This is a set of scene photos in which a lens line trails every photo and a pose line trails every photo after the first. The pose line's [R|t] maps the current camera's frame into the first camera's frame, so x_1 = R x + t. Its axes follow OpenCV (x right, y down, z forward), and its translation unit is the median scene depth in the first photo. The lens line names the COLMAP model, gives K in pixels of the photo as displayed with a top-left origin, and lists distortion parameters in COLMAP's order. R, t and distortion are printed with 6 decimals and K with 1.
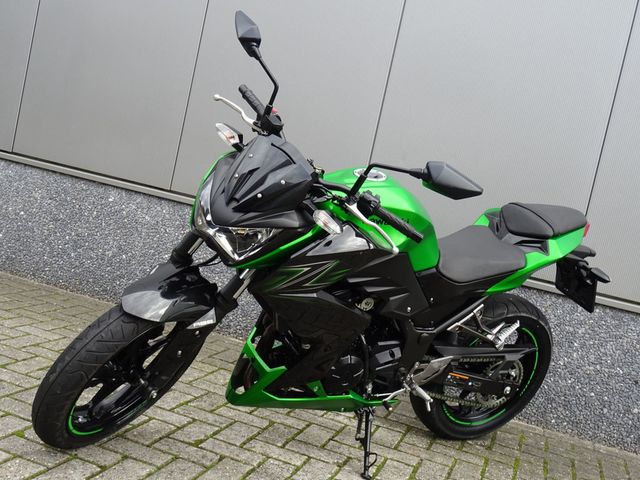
lens RADIAL K [[762.8, 0, 324.2], [0, 762.8, 238.6], [0, 0, 1]] dist [0.010169, 0.000000]
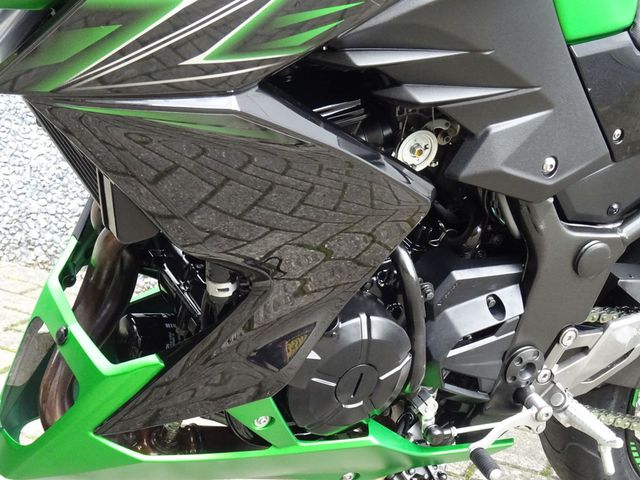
lens RADIAL K [[1379.8, 0, 318.9], [0, 1379.8, 240.0], [0, 0, 1]] dist [0.040397, 0.000000]
pose [[0.999516, -0.031073, -0.001691, 0.015383], [0.031092, 0.994888, 0.096084, 0.064337], [-0.001303, -0.096090, 0.995372, 0.417380]]
